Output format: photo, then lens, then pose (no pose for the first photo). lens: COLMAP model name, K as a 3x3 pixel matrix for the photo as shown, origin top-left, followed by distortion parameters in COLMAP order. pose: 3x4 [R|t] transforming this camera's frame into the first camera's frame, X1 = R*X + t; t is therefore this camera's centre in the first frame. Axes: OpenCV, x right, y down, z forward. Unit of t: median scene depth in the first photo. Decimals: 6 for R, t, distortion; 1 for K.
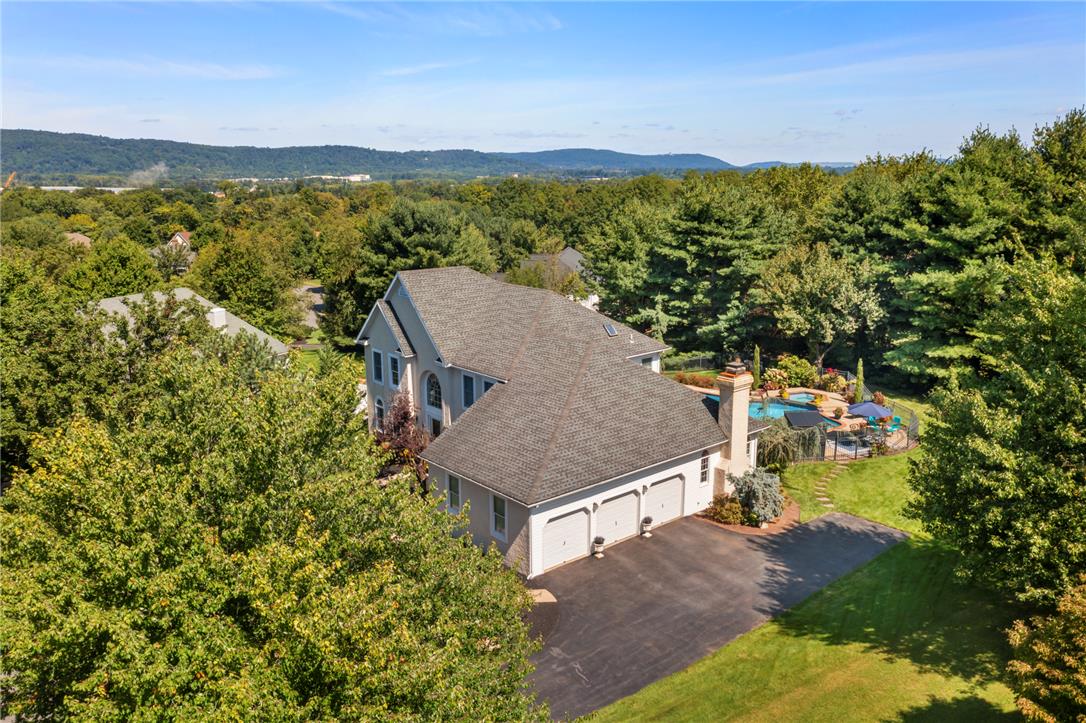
lens RADIAL K [[891.8, 0, 543.0], [0, 891.8, 361.5], [0, 0, 1]] dist [-0.003792, 0.000510]
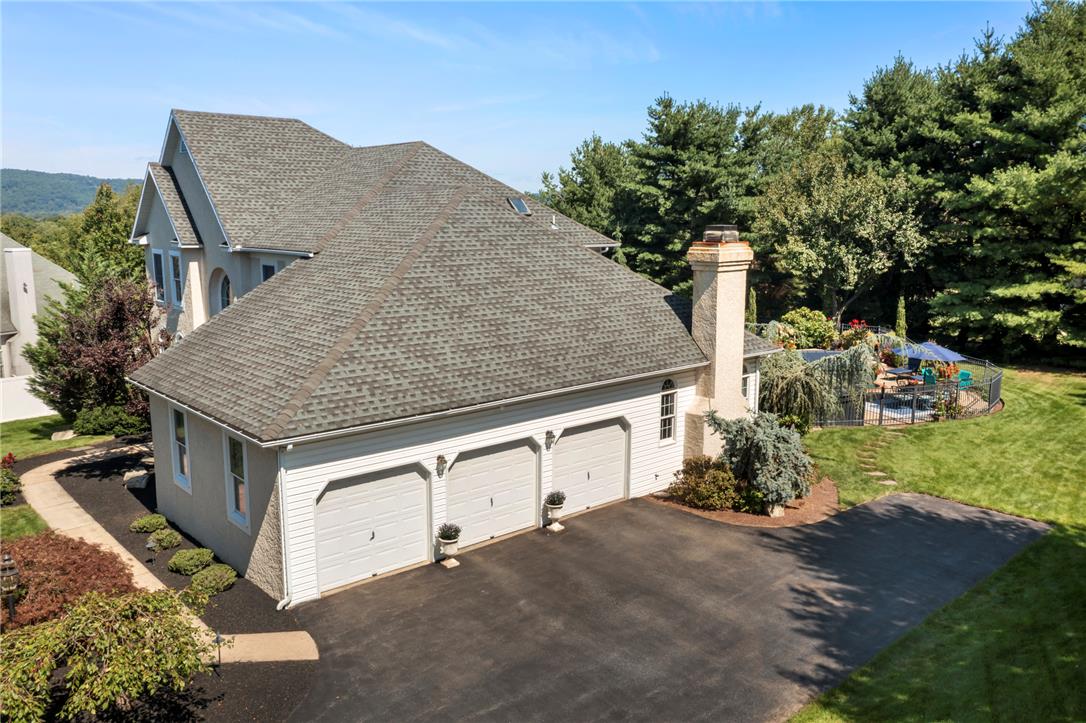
lens RADIAL K [[880.6, 0, 543.0], [0, 880.6, 361.5], [0, 0, 1]] dist [-0.012949, -0.006403]
pose [[0.999958, 0.001246, 0.009082, 0.095066], [-0.000765, 0.998610, -0.052705, 0.113177], [-0.009135, 0.052696, 0.998569, 0.434967]]
